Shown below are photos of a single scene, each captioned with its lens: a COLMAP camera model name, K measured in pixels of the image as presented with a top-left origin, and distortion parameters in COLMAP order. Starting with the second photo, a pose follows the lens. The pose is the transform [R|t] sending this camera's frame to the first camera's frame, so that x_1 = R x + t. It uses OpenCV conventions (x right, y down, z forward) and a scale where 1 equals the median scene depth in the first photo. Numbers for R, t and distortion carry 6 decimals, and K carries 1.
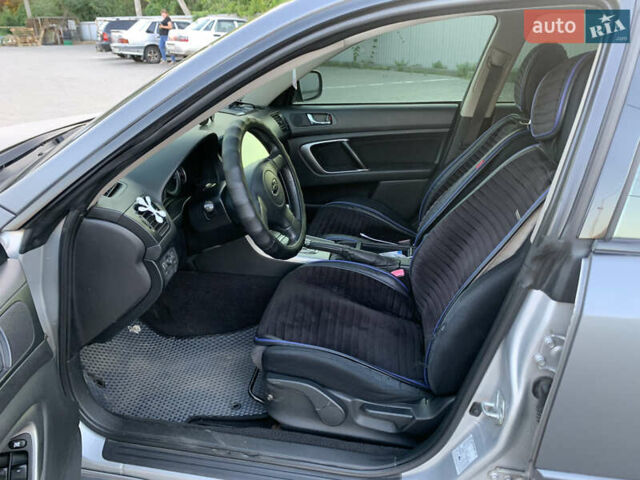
lens RADIAL K [[497.1, 0, 314.5], [0, 497.1, 240.0], [0, 0, 1]] dist [0.009517, -0.013363]
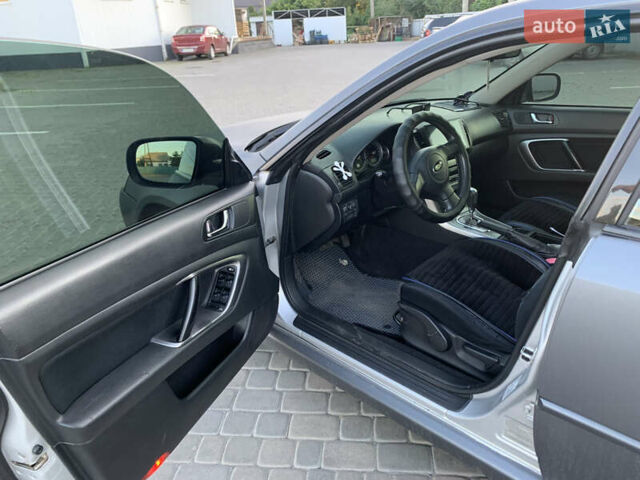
lens RADIAL K [[497.1, 0, 314.5], [0, 497.1, 240.0], [0, 0, 1]] dist [0.009517, -0.013363]
pose [[0.825891, 0.185594, -0.532408, 0.383976], [-0.178207, 0.981790, 0.065804, 0.053593], [0.534926, 0.040532, 0.843926, -0.272533]]
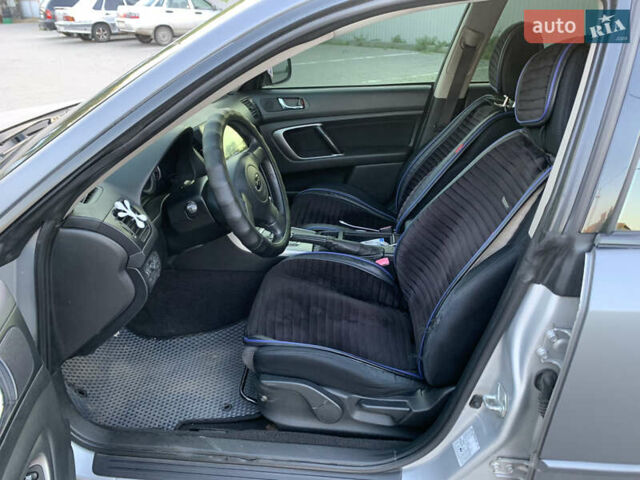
lens RADIAL K [[497.1, 0, 314.5], [0, 497.1, 240.0], [0, 0, 1]] dist [0.009517, -0.013363]
pose [[0.996410, -0.045342, 0.071495, -0.044442], [0.042059, 0.998019, 0.046782, -0.035569], [-0.073474, -0.043607, 0.996343, 0.028903]]
